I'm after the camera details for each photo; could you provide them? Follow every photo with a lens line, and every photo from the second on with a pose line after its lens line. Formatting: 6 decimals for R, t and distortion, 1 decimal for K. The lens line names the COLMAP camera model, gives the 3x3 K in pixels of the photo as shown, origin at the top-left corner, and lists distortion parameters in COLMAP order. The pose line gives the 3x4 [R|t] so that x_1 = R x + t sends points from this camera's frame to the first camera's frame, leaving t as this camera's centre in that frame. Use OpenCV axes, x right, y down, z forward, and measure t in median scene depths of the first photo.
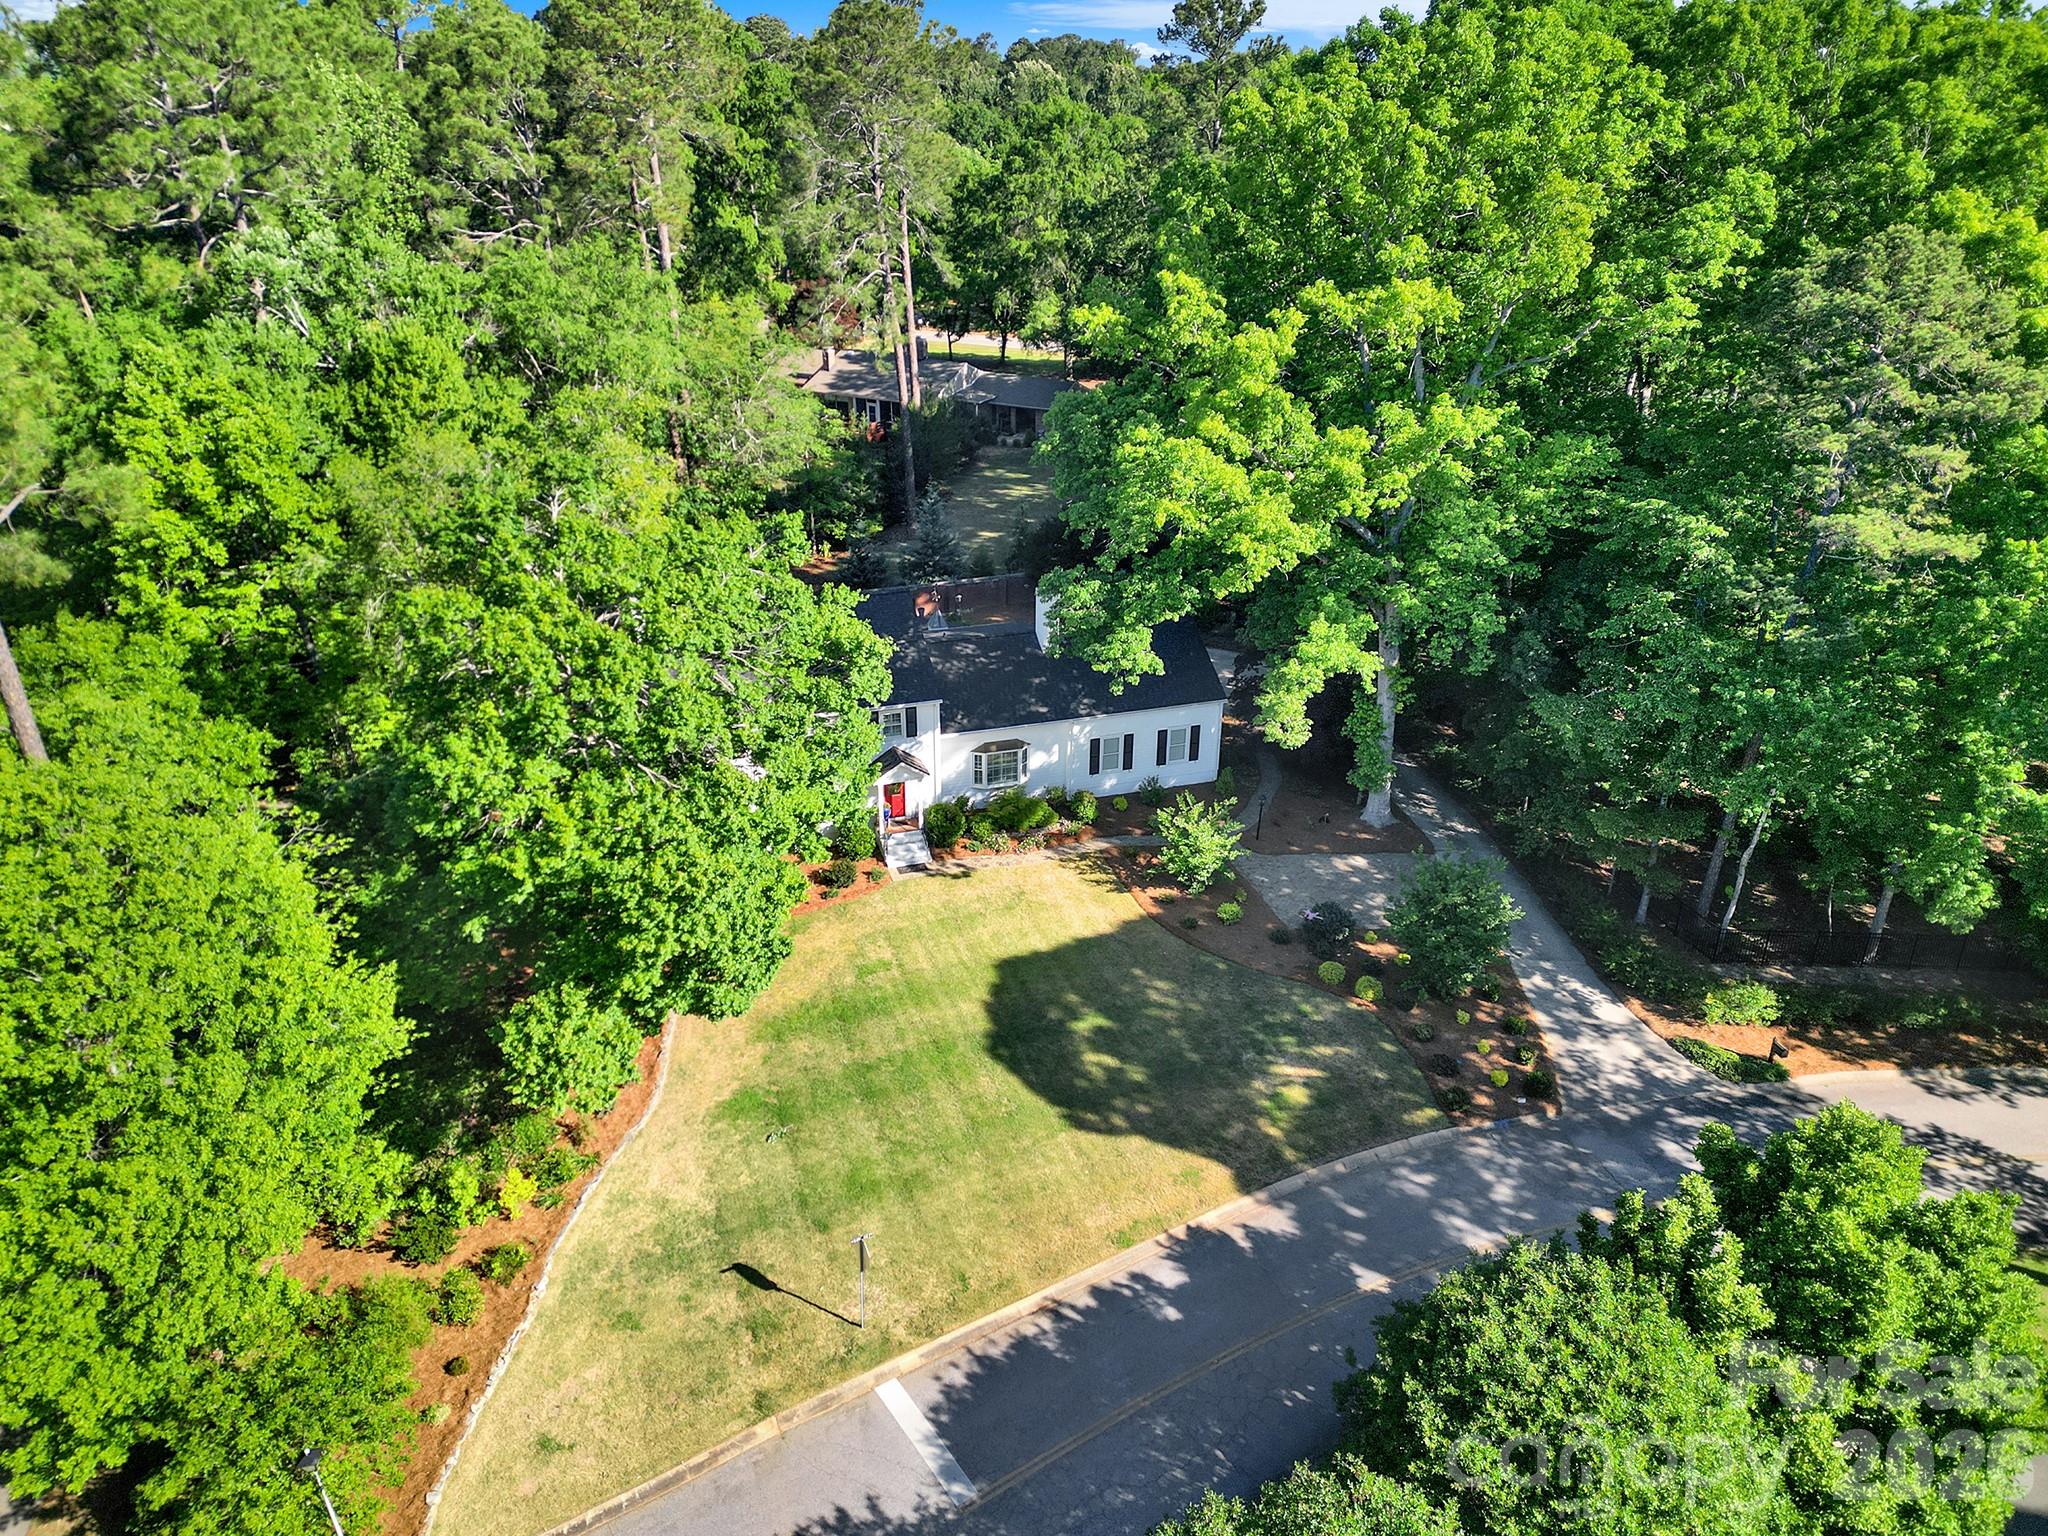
lens RADIAL K [[1446.1, 0, 1011.2], [0, 1446.1, 755.1], [0, 0, 1]] dist [0.052492, -0.032360]
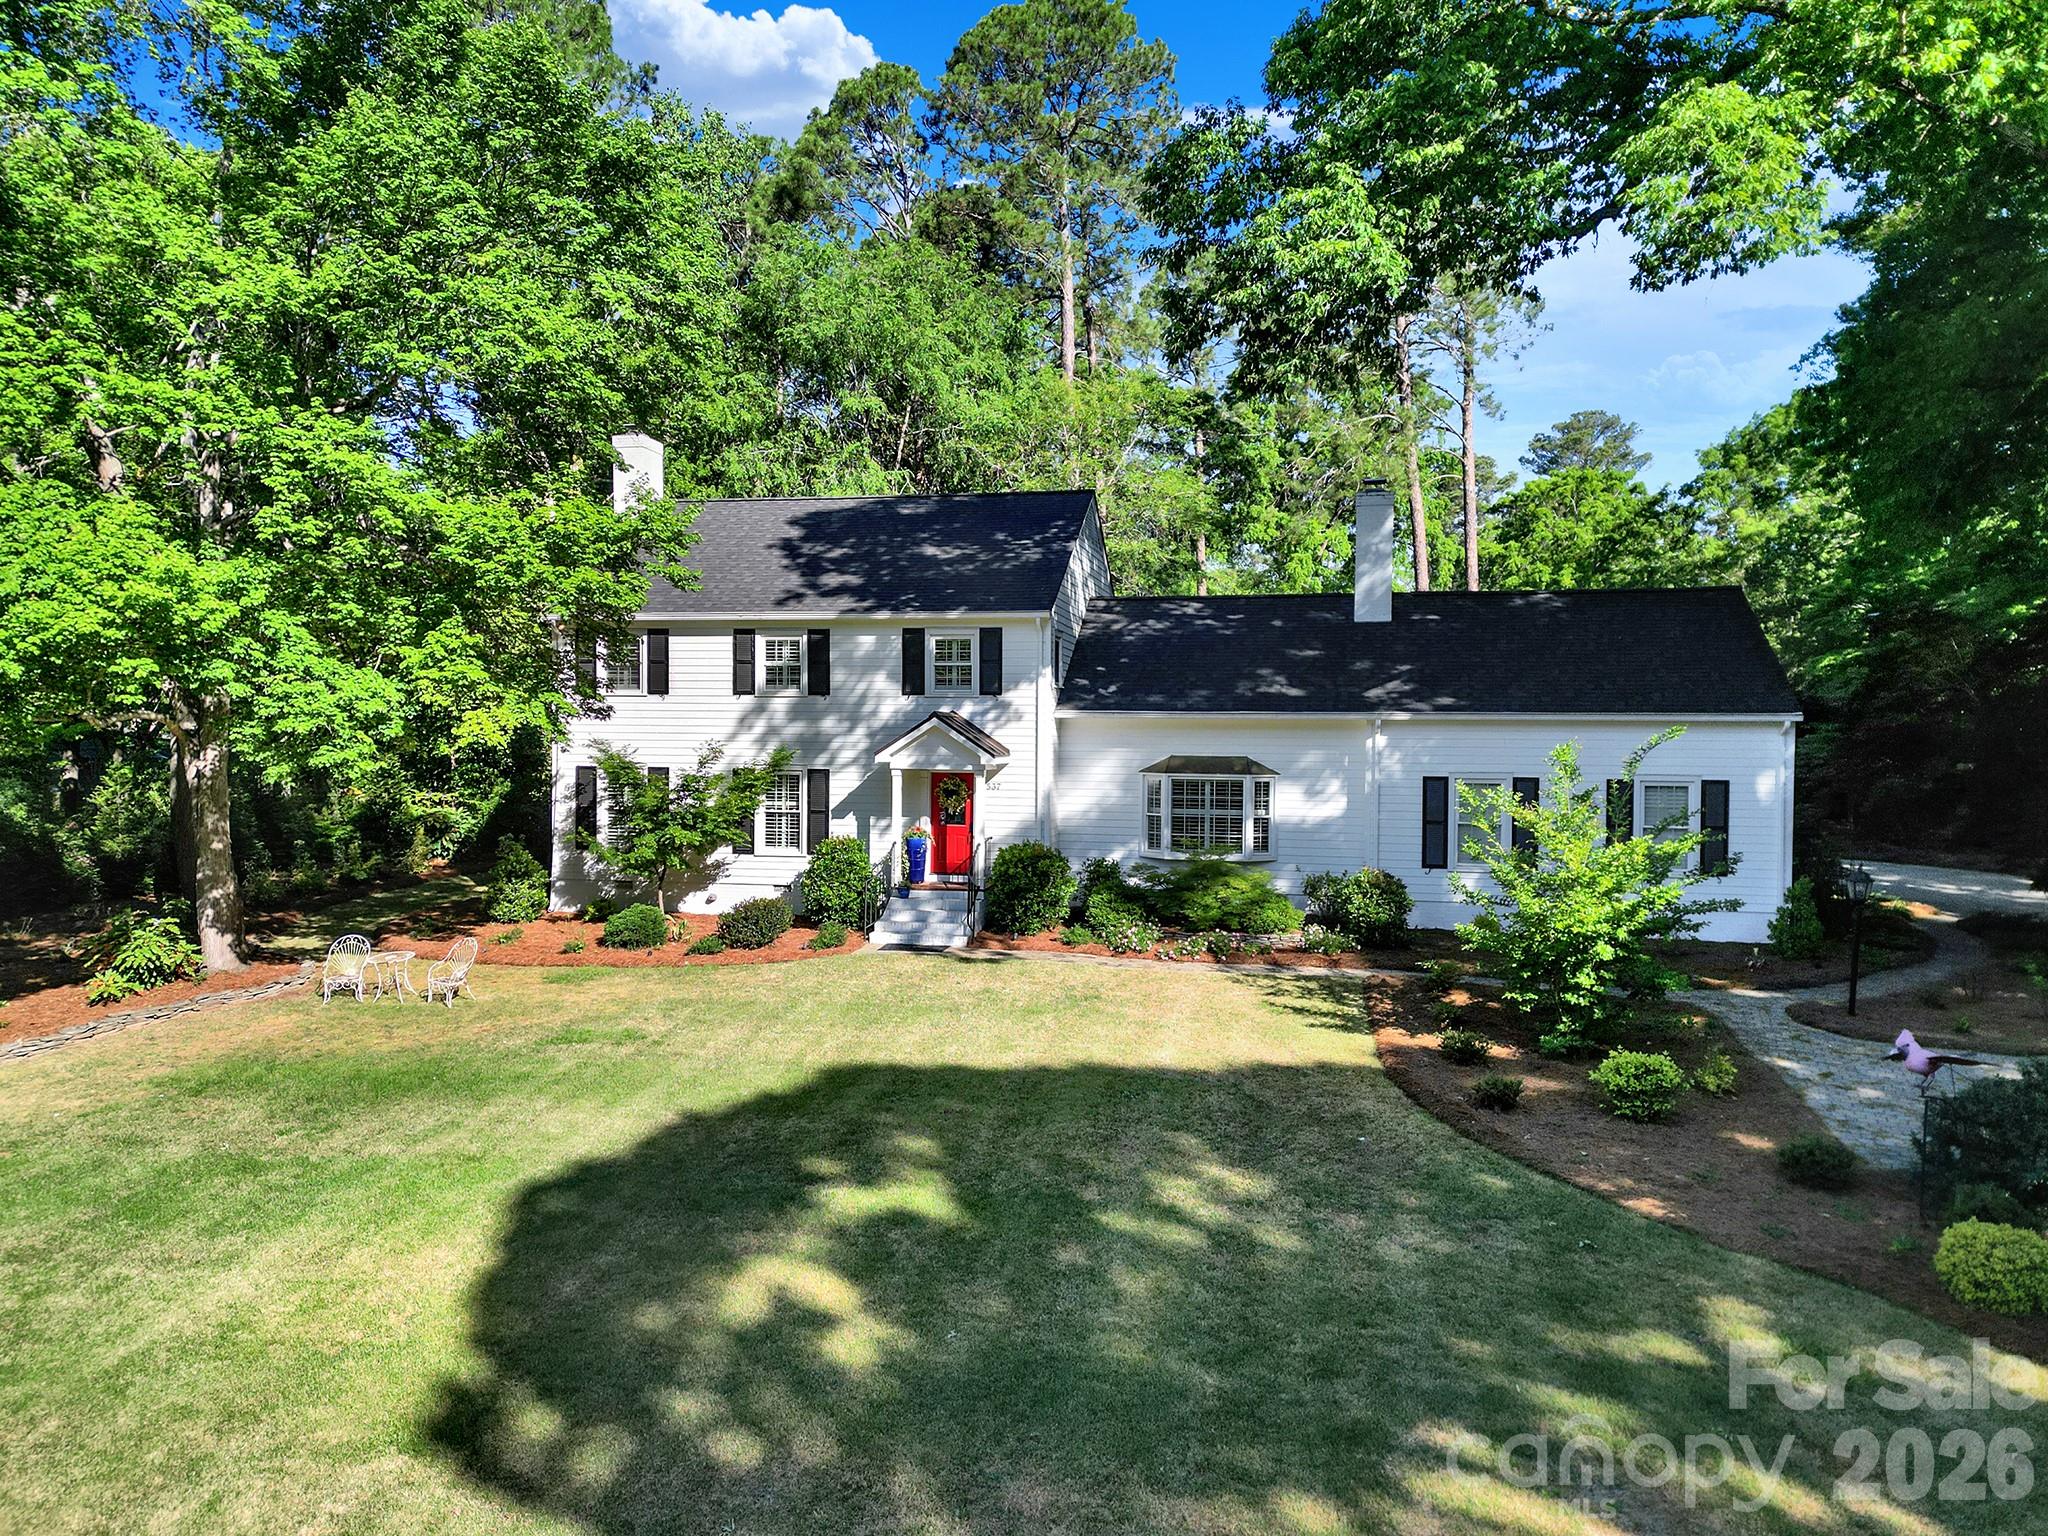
lens RADIAL K [[1459.6, 0, 1024.0], [0, 1459.6, 768.0], [0, 0, 1]] dist [0.031433, -0.034888]
pose [[0.859875, 0.012943, -0.510340, 0.201684], [-0.209625, 0.920464, -0.329854, 0.179513], [0.465480, 0.390613, 0.794197, 0.682357]]
